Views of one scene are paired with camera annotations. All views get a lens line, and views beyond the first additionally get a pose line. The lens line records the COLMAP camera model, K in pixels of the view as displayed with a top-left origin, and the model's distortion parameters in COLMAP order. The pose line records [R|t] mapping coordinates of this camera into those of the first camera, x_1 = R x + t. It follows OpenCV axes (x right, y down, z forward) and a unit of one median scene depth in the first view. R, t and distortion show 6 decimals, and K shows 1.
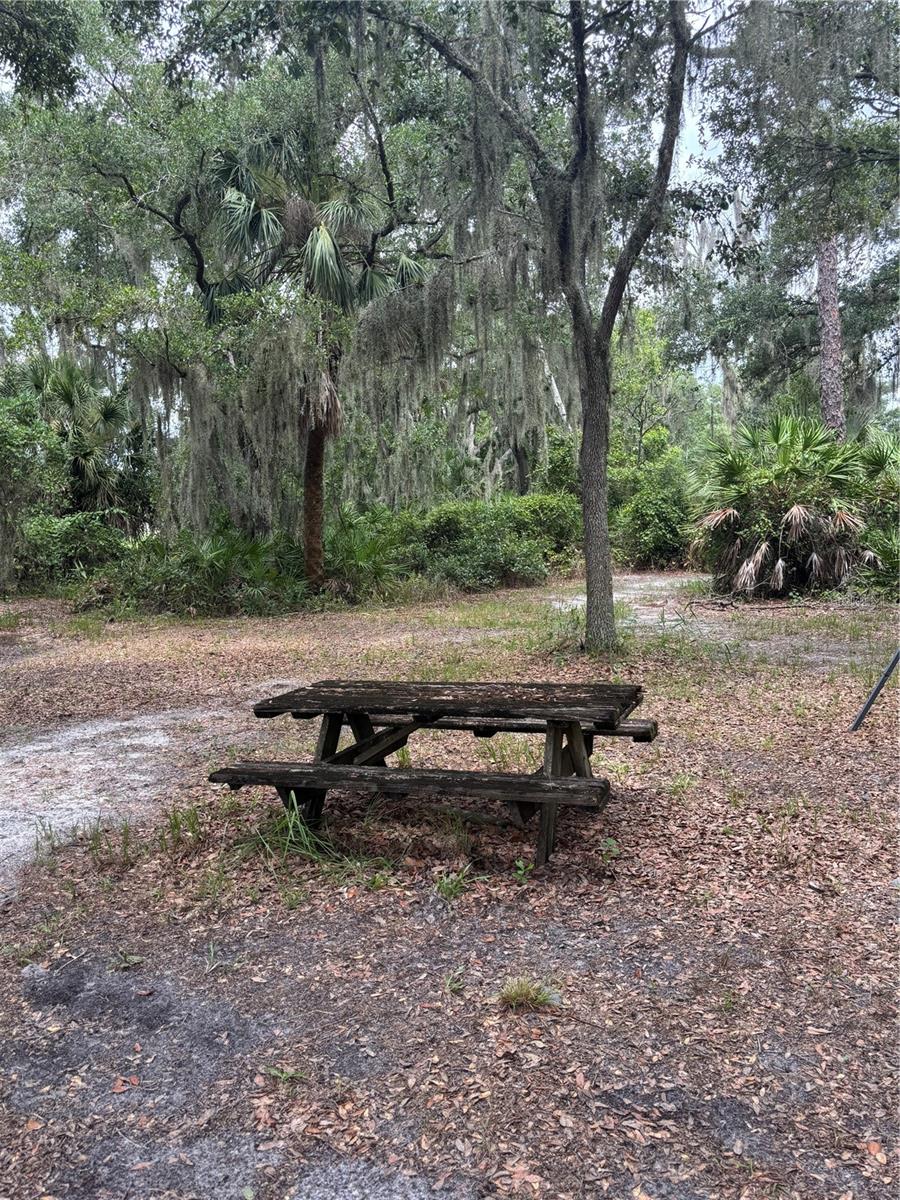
lens RADIAL K [[914.0, 0, 450.0], [0, 914.0, 600.0], [0, 0, 1]] dist [-0.004483, -0.001644]
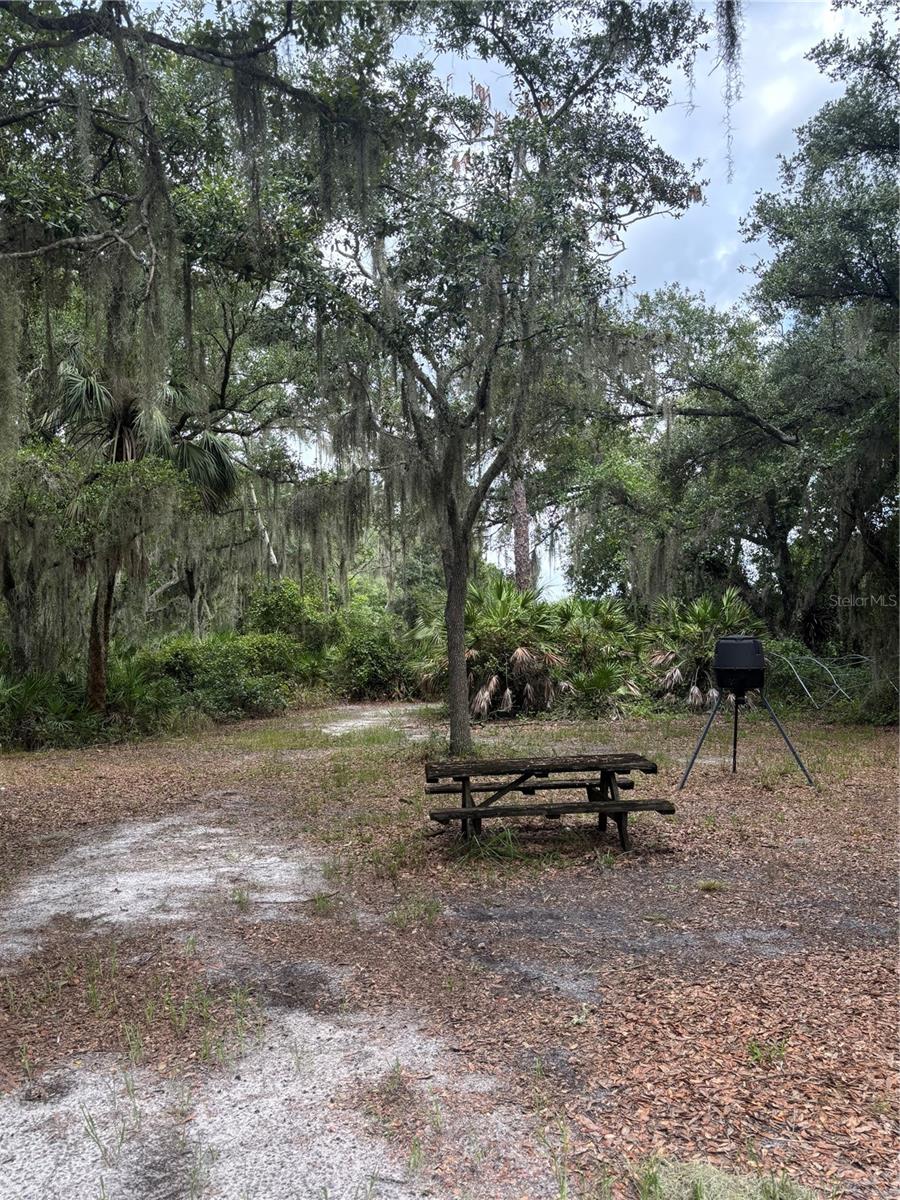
lens RADIAL K [[914.0, 0, 450.0], [0, 914.0, 600.0], [0, 0, 1]] dist [-0.004483, -0.001644]
pose [[0.904257, 0.029985, 0.425935, -0.209301], [0.033599, 0.989441, -0.140985, 0.008928], [-0.425665, 0.141798, 0.893702, -0.116305]]
